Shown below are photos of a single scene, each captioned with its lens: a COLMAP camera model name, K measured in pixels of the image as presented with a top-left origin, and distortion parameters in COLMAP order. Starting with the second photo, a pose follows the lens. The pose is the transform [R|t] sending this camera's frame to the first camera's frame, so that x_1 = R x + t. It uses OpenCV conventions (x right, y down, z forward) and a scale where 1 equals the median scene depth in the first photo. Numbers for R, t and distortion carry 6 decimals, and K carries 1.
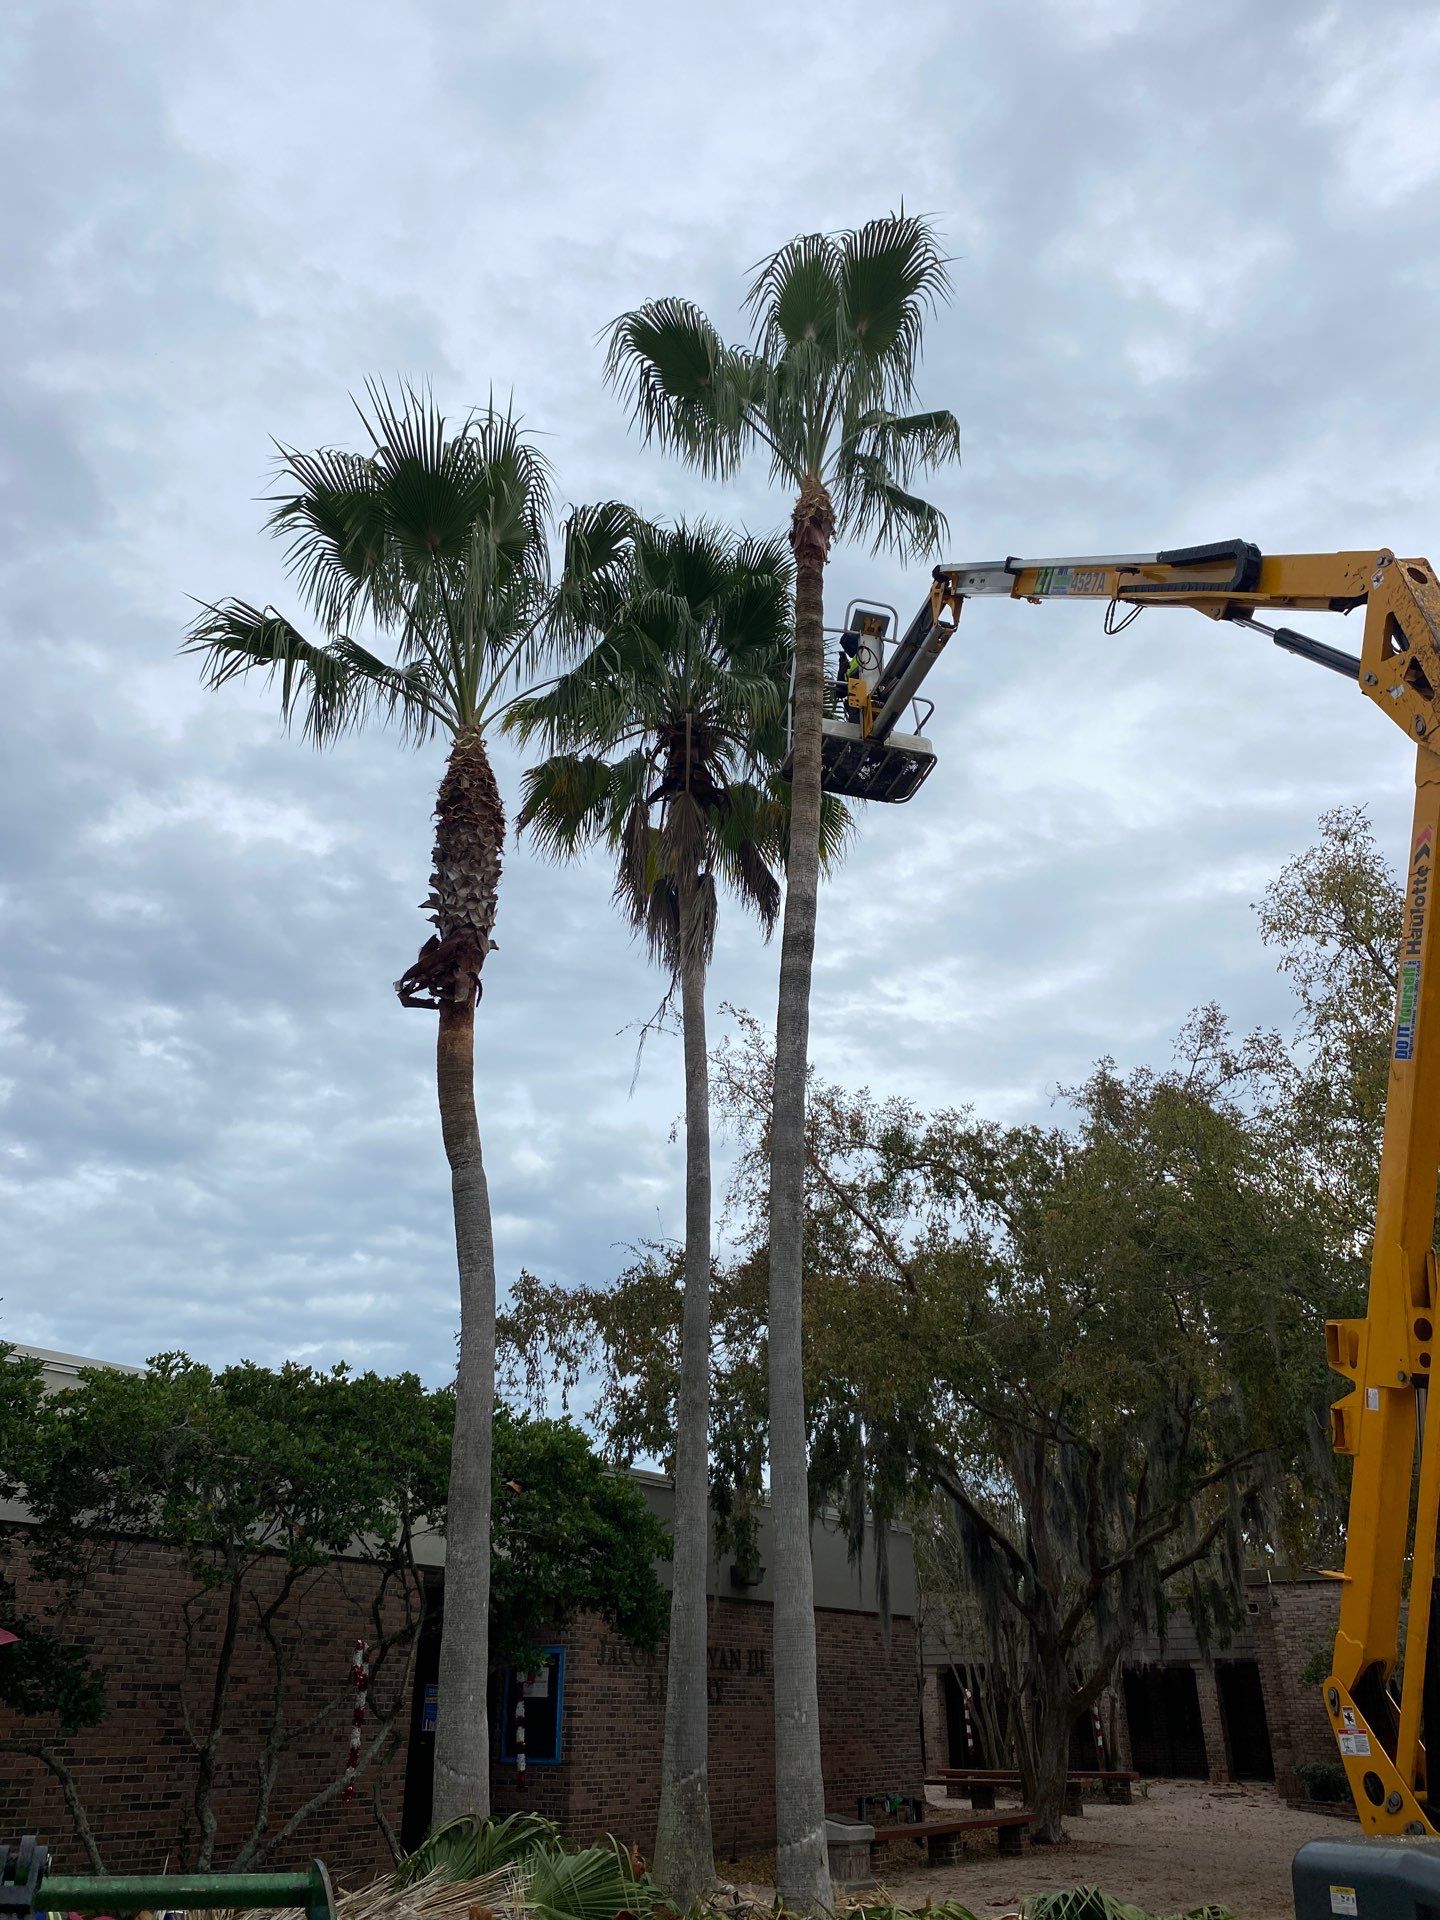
lens RADIAL K [[1435.0, 0, 720.7], [0, 1435.0, 954.8], [0, 0, 1]] dist [-0.004713, -0.015383]
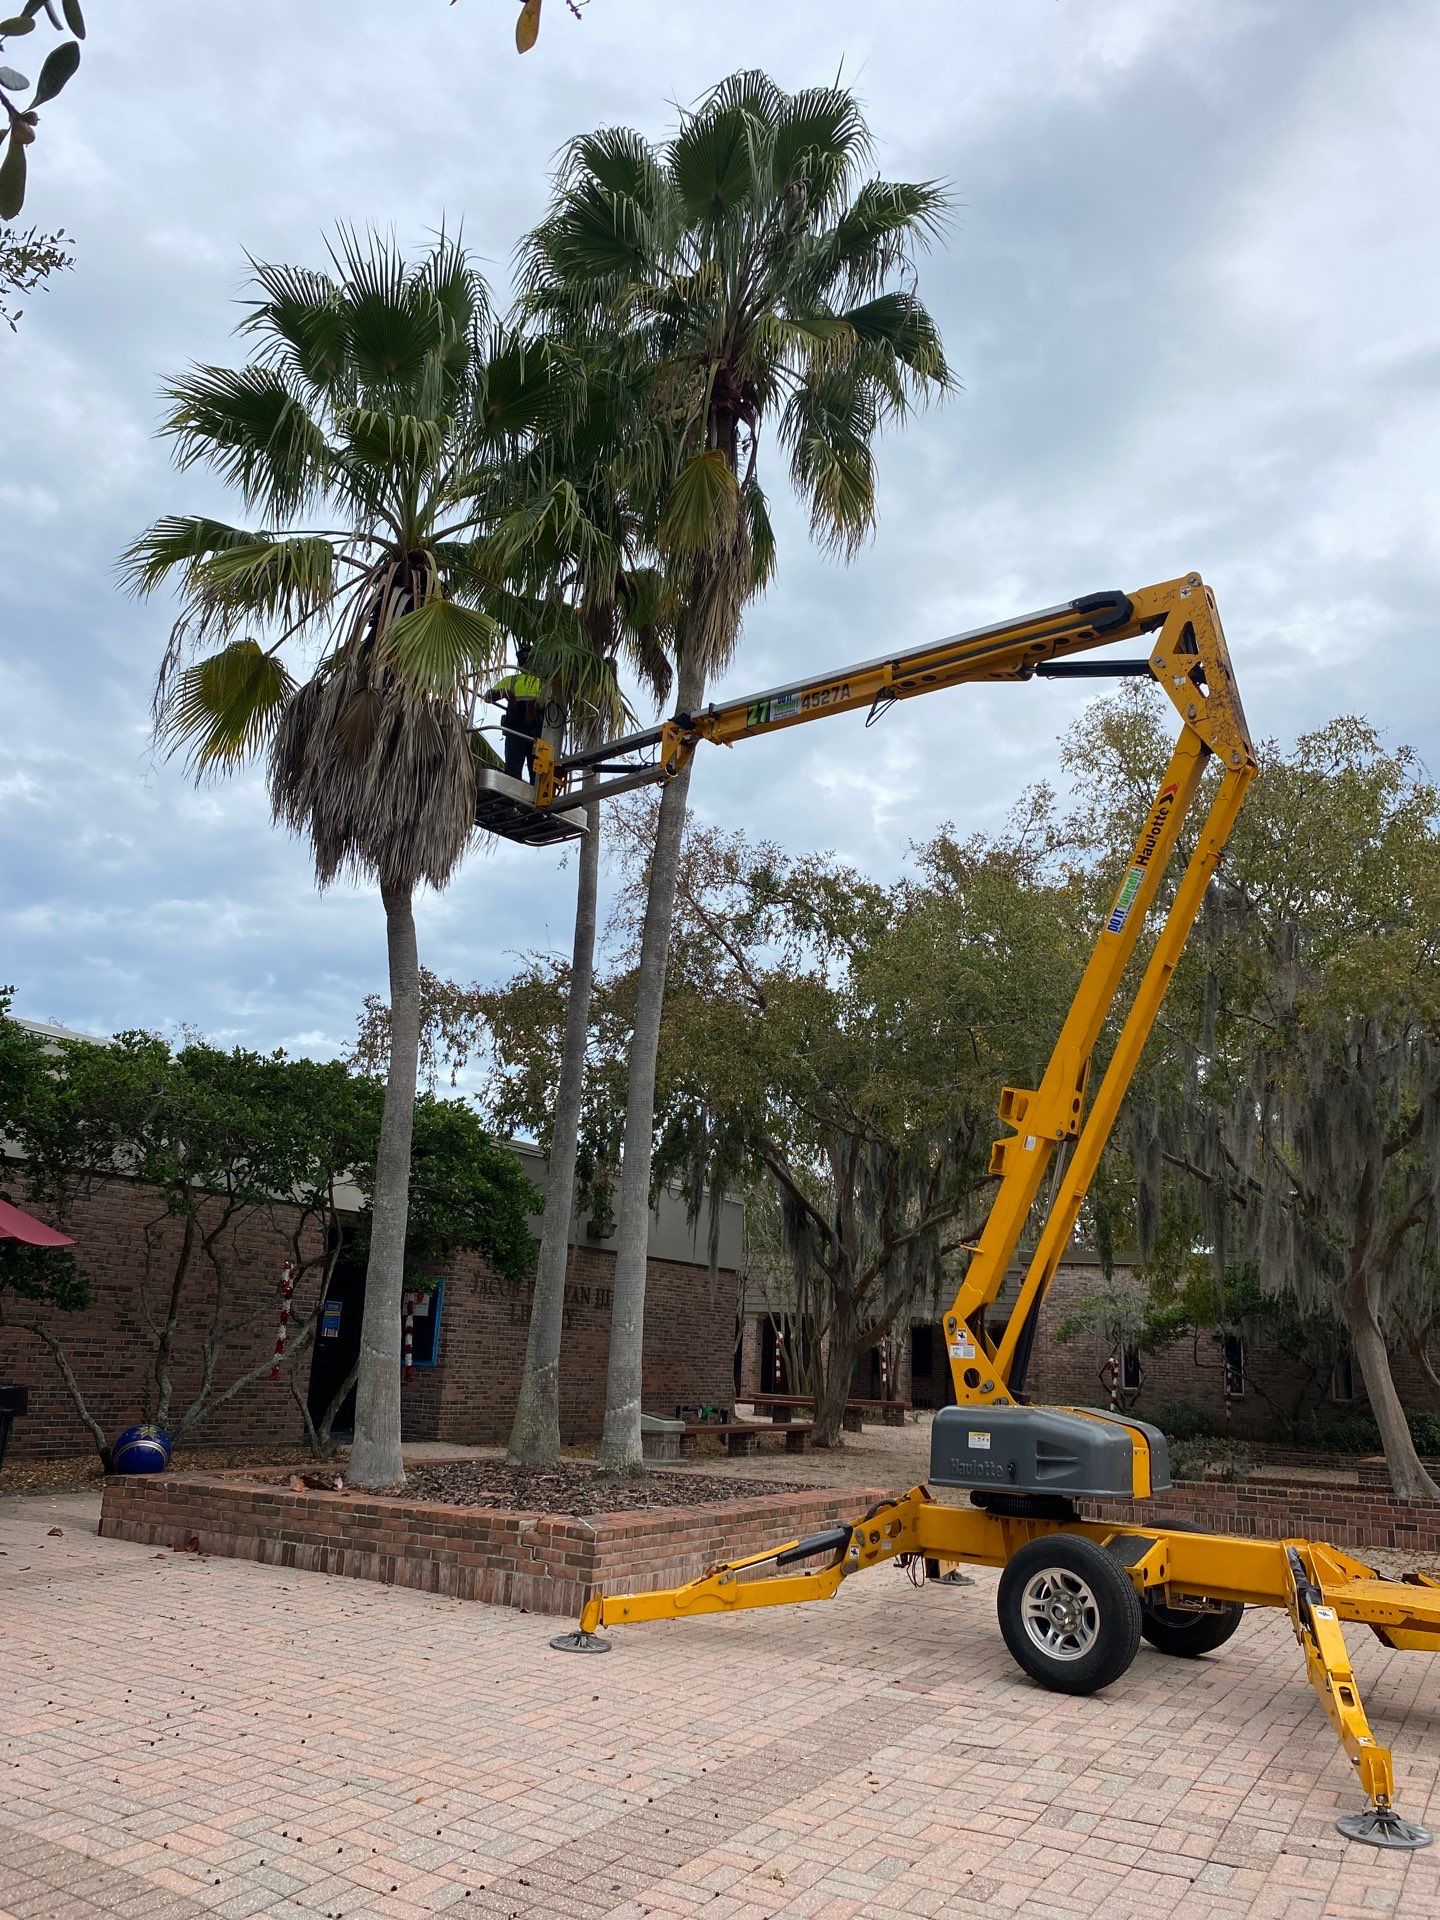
lens RADIAL K [[1400.1, 0, 766.0], [0, 1400.1, 959.6], [0, 0, 1]] dist [0.117905, -0.354591]
pose [[0.989976, 0.078790, 0.117218, -0.000992], [-0.101970, 0.972970, 0.207198, -0.055468], [-0.097725, -0.217074, 0.971251, -0.132404]]
